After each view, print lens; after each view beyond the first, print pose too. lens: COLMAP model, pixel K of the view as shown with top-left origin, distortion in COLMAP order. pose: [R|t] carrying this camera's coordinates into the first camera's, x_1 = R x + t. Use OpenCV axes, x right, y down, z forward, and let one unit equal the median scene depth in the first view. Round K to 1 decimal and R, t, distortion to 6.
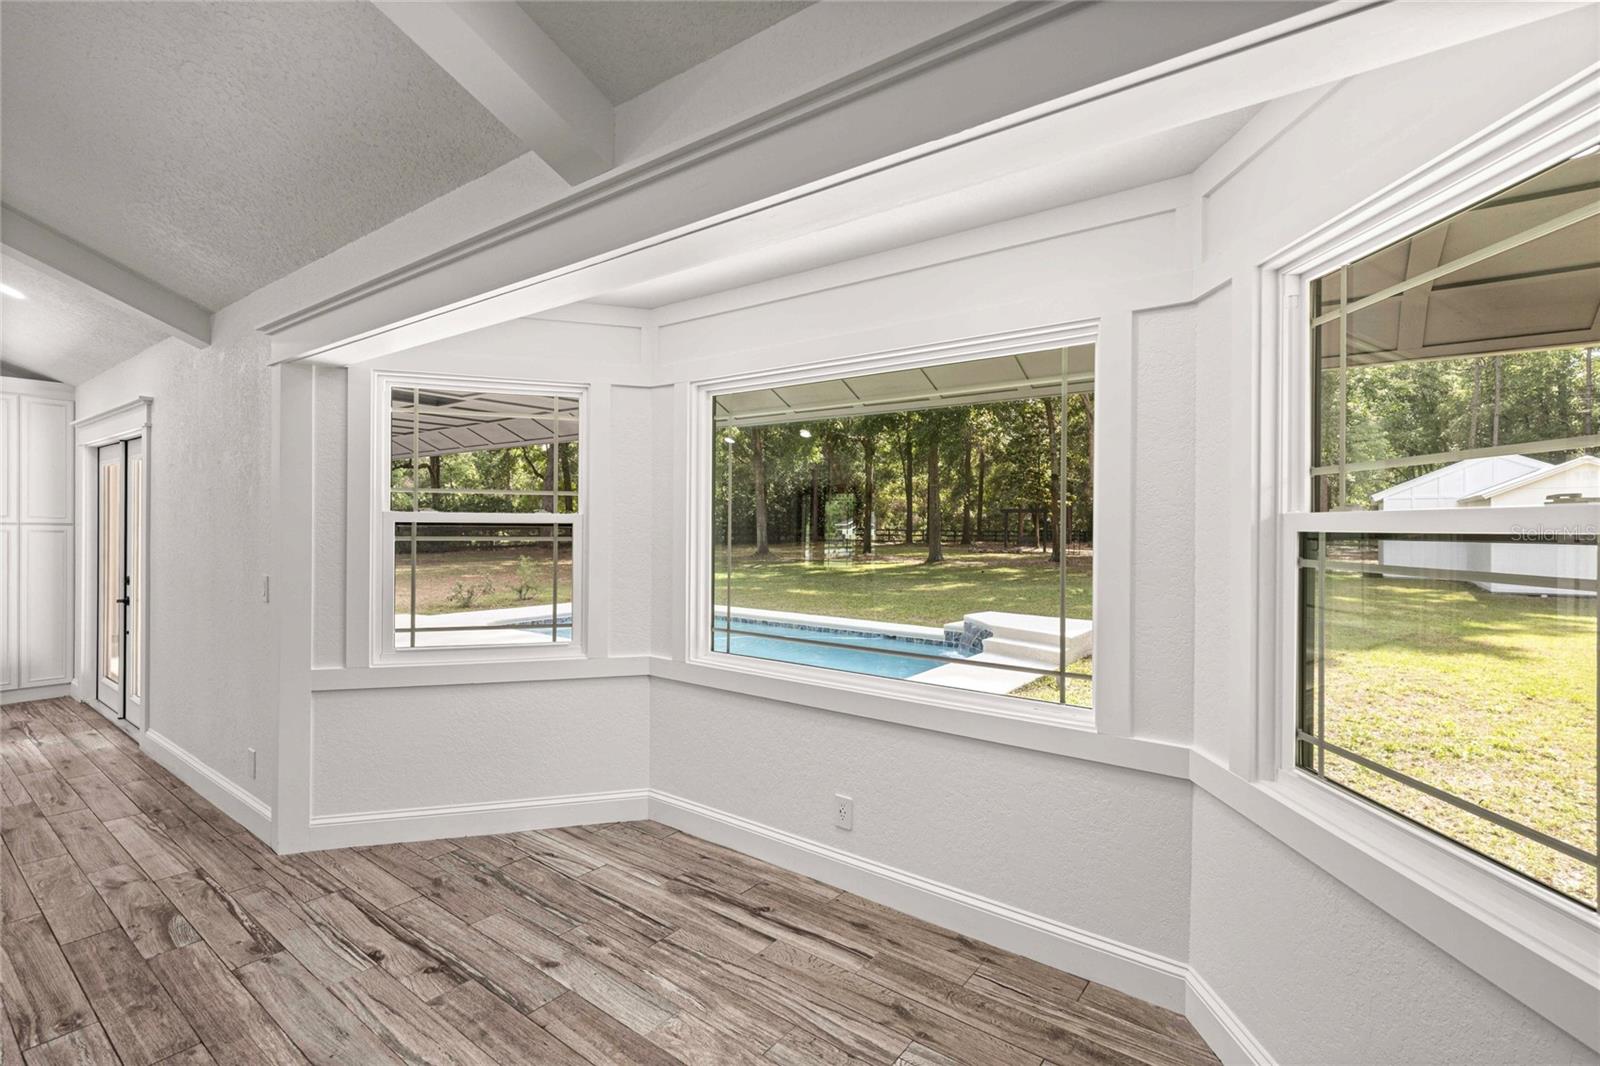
lens RADIAL K [[717.9, 0, 796.6], [0, 717.9, 527.6], [0, 0, 1]] dist [-0.001635, 0.001077]
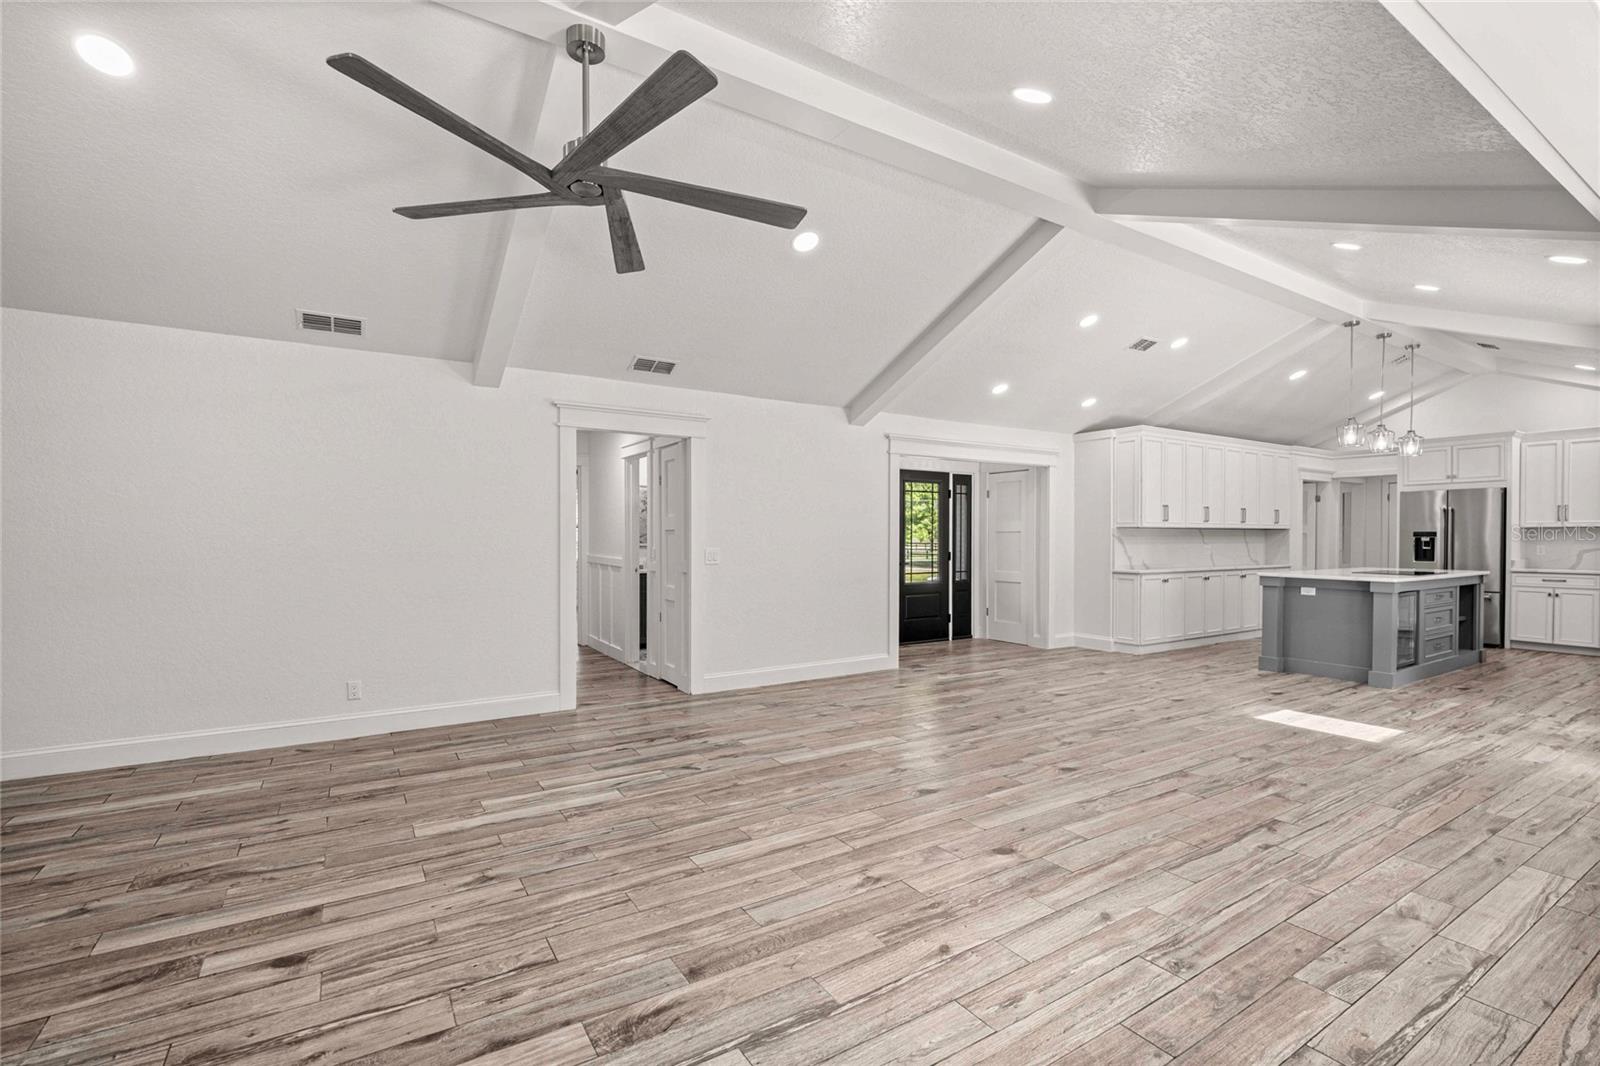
lens RADIAL K [[717.9, 0, 804.2], [0, 717.9, 547.6], [0, 0, 1]] dist [-0.001635, 0.001077]
pose [[-0.339627, 0.005273, -0.940545, 0.097029], [-0.006039, 0.999951, 0.007787, 0.036688], [0.940541, 0.008325, -0.339579, 0.464970]]
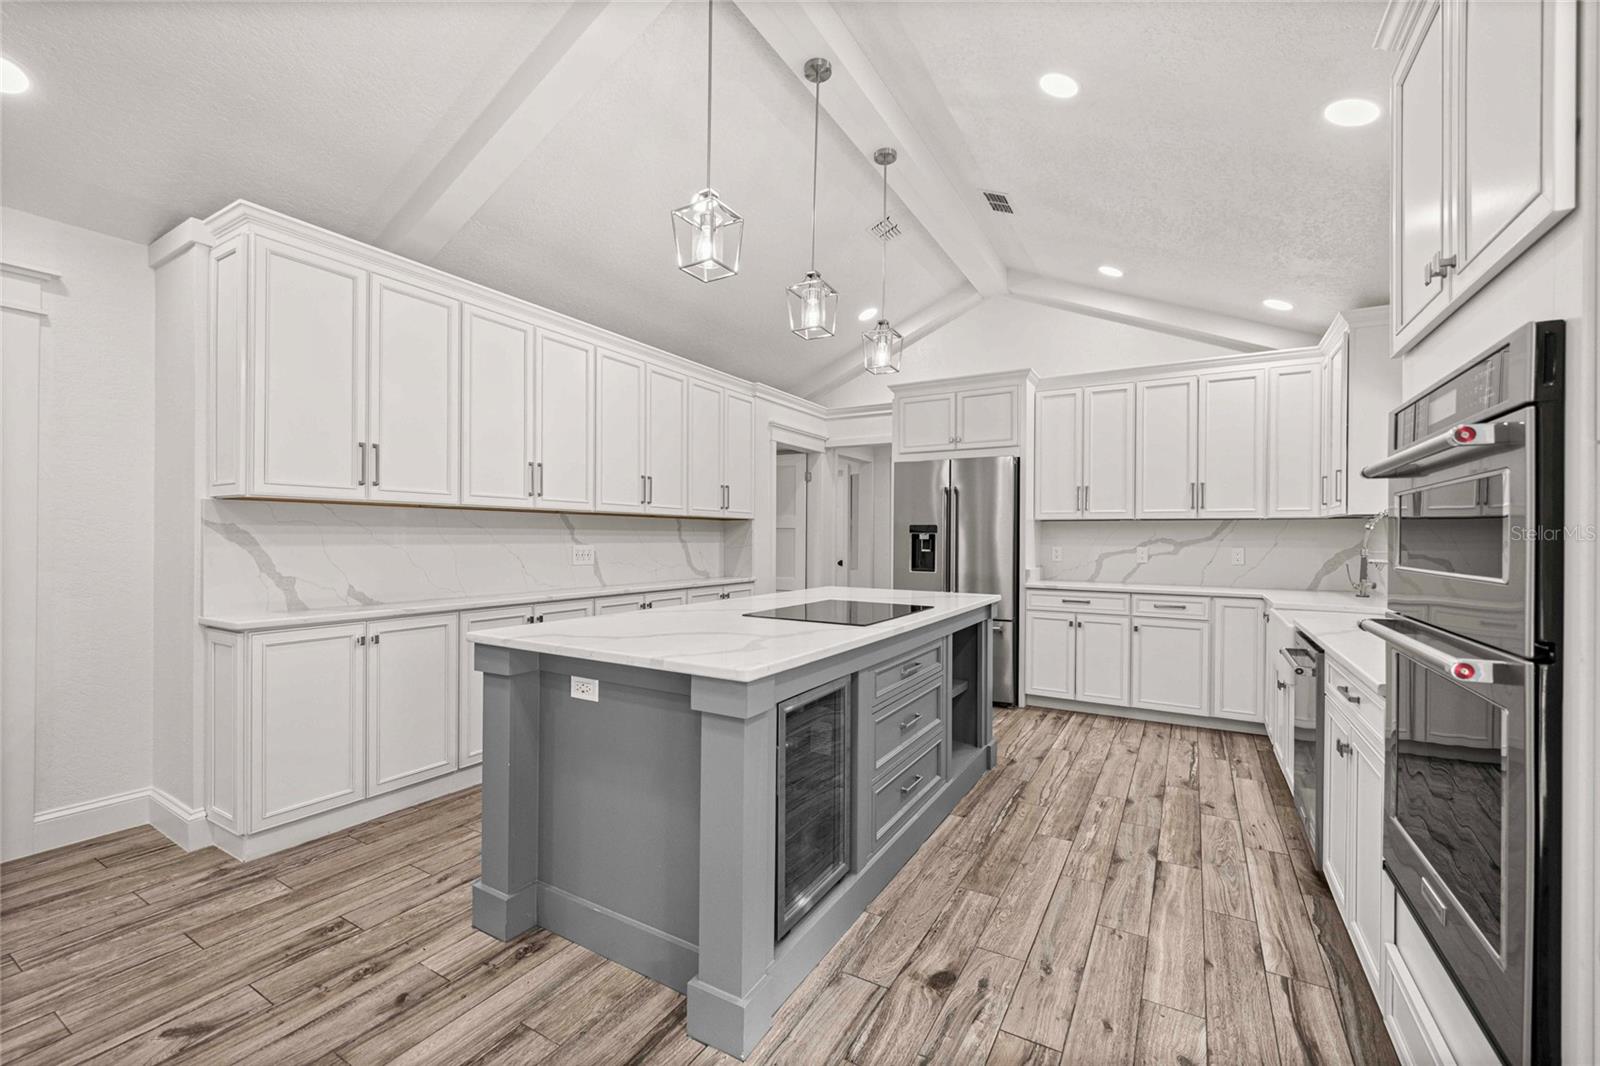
lens RADIAL K [[663.2, 0, 797.2], [0, 663.2, 537.9], [0, 0, 1]] dist [-0.003592, 0.000242]
pose [[0.117930, -0.005128, -0.993009, -1.493084], [-0.009492, 0.999935, -0.006291, 0.028893], [0.992977, 0.010168, 0.117874, 1.168077]]
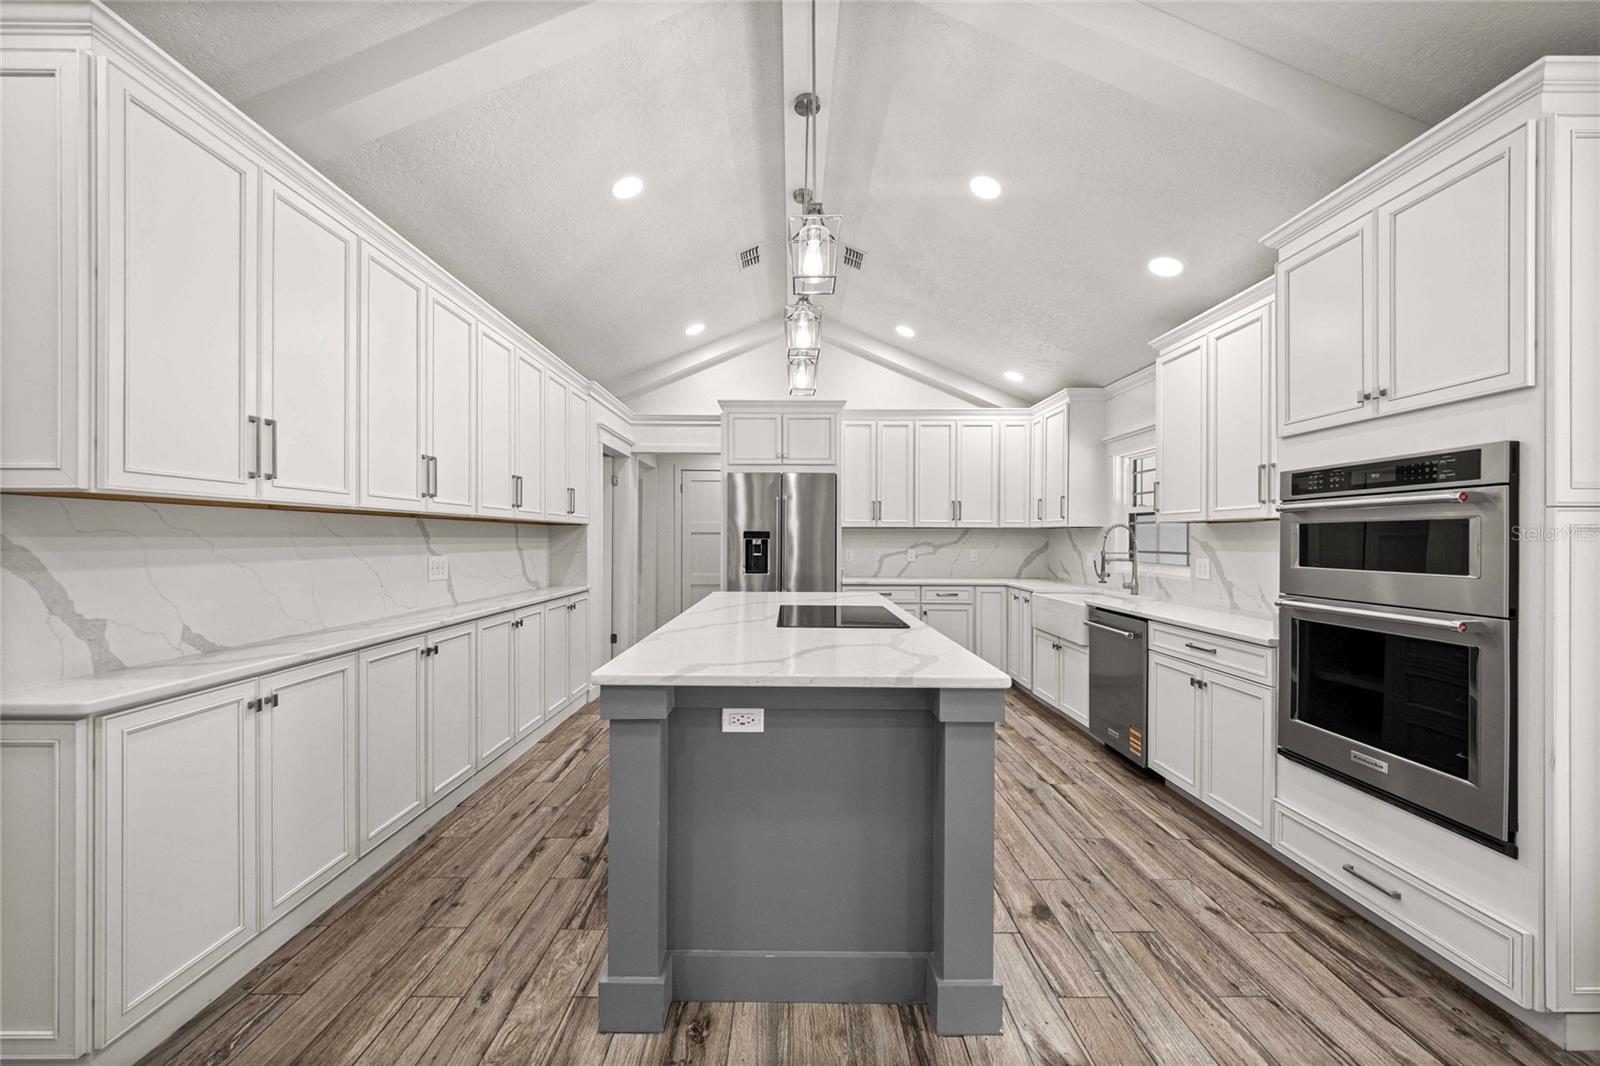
lens RADIAL K [[613.7, 0, 791.1], [0, 613.7, 539.2], [0, 0, 1]] dist [-0.003142, -0.000370]
pose [[0.605676, -0.003479, -0.795704, -1.671820], [-0.003002, 0.999973, -0.006656, 0.017762], [0.795706, 0.006420, 0.605649, 0.798248]]
